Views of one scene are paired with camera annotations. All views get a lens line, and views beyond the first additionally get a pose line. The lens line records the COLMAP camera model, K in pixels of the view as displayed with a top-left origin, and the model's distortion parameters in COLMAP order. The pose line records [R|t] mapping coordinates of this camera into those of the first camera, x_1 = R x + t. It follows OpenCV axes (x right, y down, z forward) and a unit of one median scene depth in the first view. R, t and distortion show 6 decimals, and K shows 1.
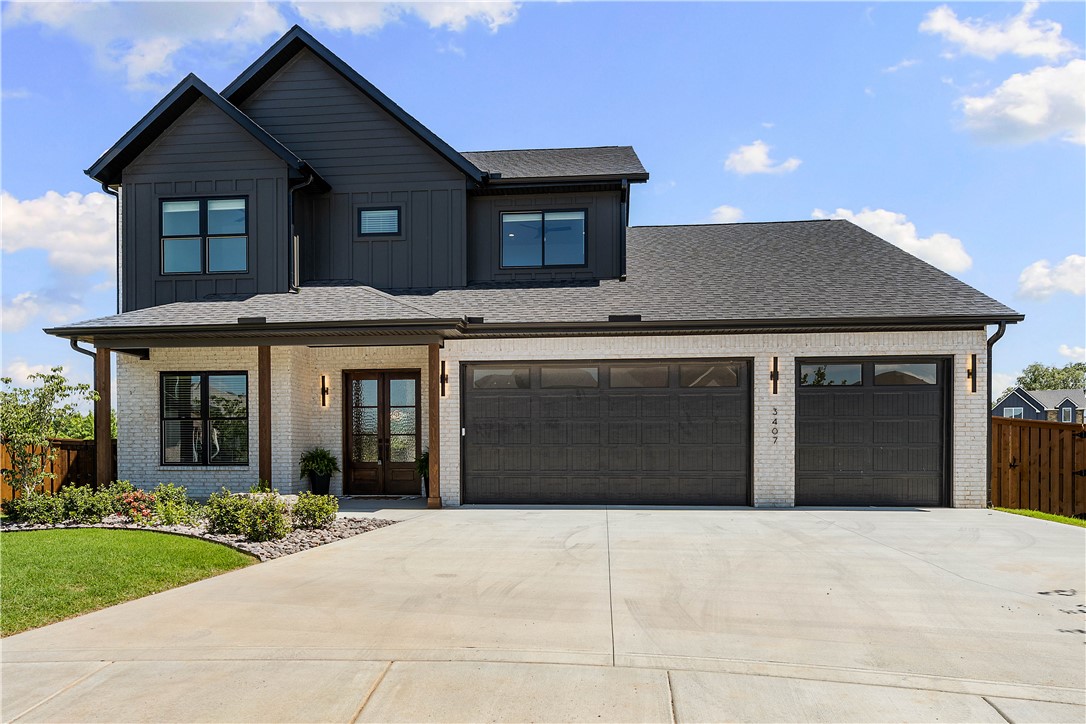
lens RADIAL K [[662.4, 0, 524.1], [0, 662.4, 449.5], [0, 0, 1]] dist [-0.006071, -0.001424]
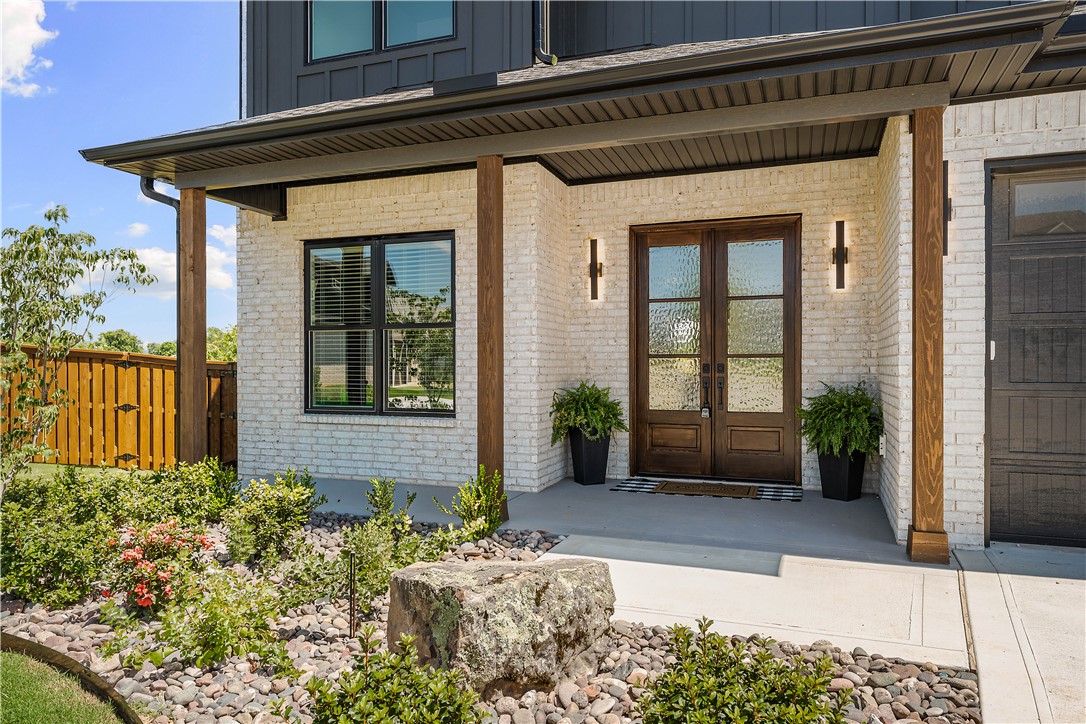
lens RADIAL K [[723.2, 0, 542.2], [0, 723.2, 363.3], [0, 0, 1]] dist [0.001791, 0.000087]
pose [[0.962755, 0.002034, -0.270367, -0.200391], [-0.003157, 0.999988, -0.003718, -0.015386], [0.270356, 0.004433, 0.962750, 0.479239]]
